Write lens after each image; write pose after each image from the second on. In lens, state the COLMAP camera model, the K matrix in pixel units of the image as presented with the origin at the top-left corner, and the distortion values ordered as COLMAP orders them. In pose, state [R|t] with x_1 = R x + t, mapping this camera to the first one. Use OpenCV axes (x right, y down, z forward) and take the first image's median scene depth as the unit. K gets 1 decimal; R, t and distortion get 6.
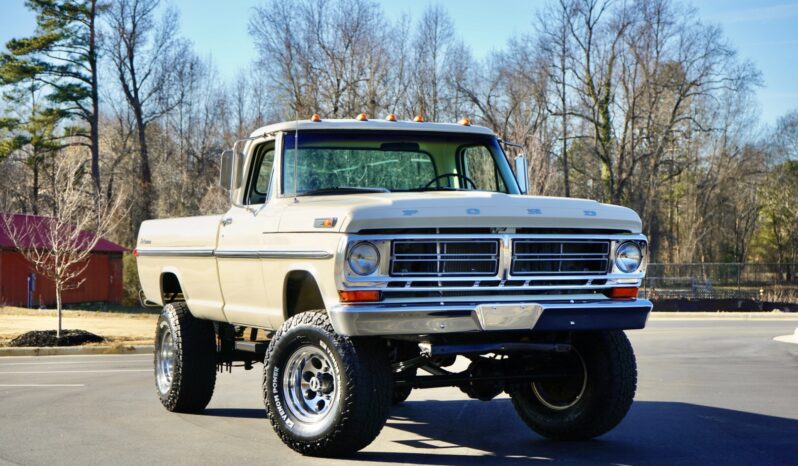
lens RADIAL K [[1682.4, 0, 399.0], [0, 1682.4, 233.0], [0, 0, 1]] dist [-0.022422, 0.098492]
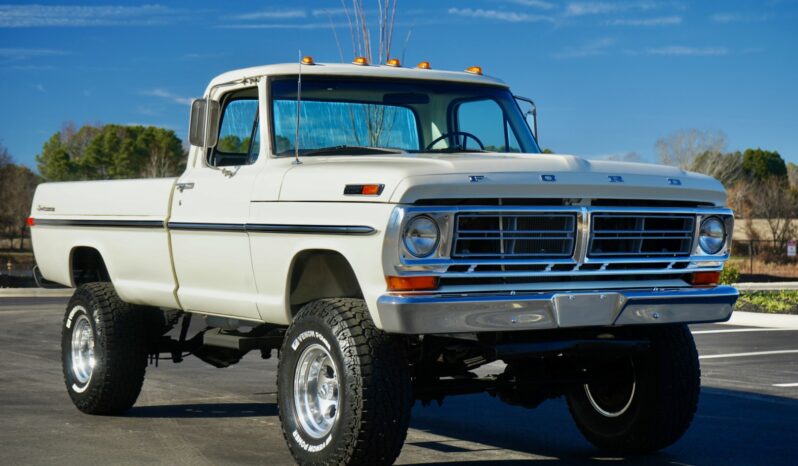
lens RADIAL K [[1682.4, 0, 399.0], [0, 1682.4, 233.0], [0, 0, 1]] dist [-0.022422, 0.098492]
pose [[0.988653, 0.006351, 0.150083, -0.131428], [-0.009589, 0.999736, 0.020863, -0.002511], [-0.149911, -0.022066, 0.988453, 0.191273]]
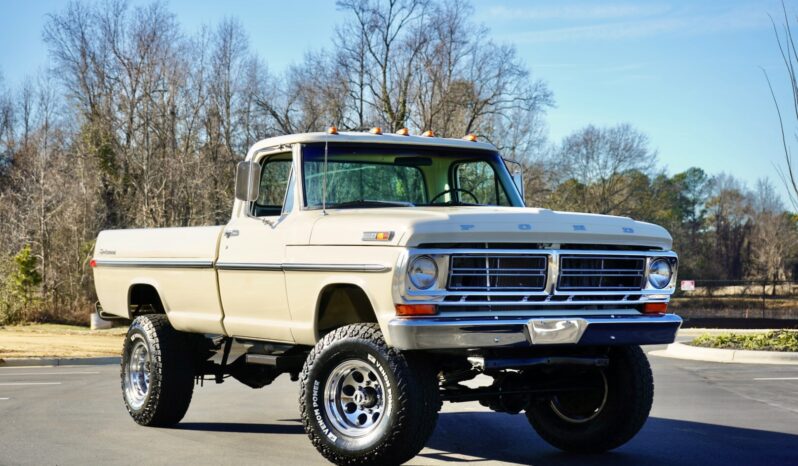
lens RADIAL K [[1682.4, 0, 399.0], [0, 1682.4, 233.0], [0, 0, 1]] dist [-0.022422, 0.098492]
pose [[0.989975, 0.013445, 0.140603, -0.154370], [-0.012275, 0.999882, -0.009184, 0.000940], [-0.140710, 0.007366, 0.990023, 0.008400]]
